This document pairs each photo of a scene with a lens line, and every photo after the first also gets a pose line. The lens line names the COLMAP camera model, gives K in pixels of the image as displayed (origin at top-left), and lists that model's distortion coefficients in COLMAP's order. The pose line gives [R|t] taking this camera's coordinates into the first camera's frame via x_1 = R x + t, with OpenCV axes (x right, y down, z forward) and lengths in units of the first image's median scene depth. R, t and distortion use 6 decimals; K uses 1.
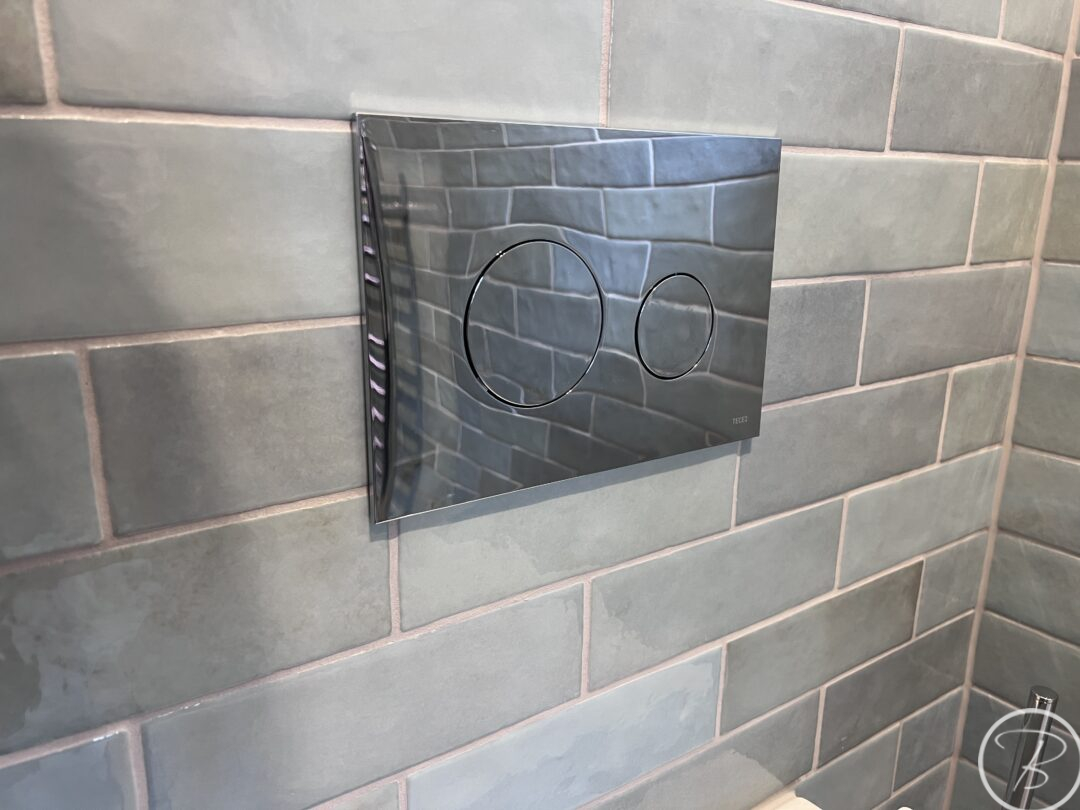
lens RADIAL K [[817.0, 0, 537.7], [0, 817.0, 407.8], [0, 0, 1]] dist [0.043860, -0.050907]
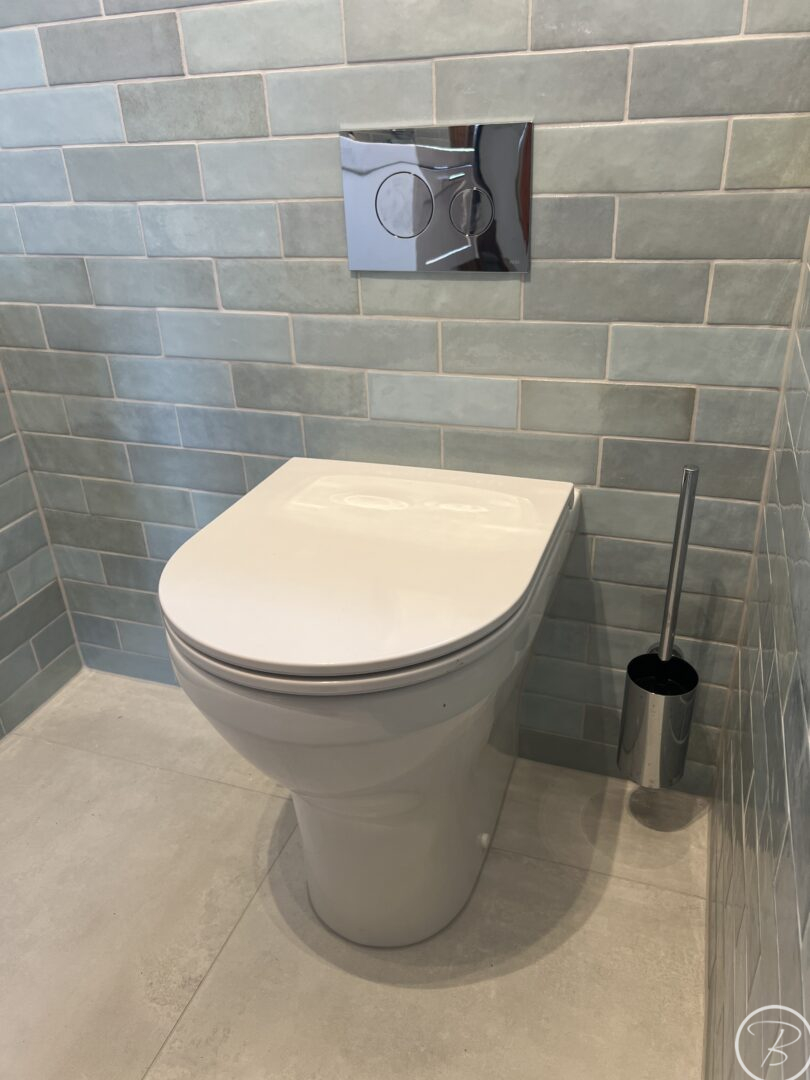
lens RADIAL K [[816.4, 0, 404.1], [0, 816.4, 543.1], [0, 0, 1]] dist [0.041891, -0.046938]
pose [[0.587502, 0.341962, -0.733419, 1.698749], [-0.160738, 0.937580, 0.308395, 0.078563], [0.793098, -0.063294, 0.605796, -0.524870]]
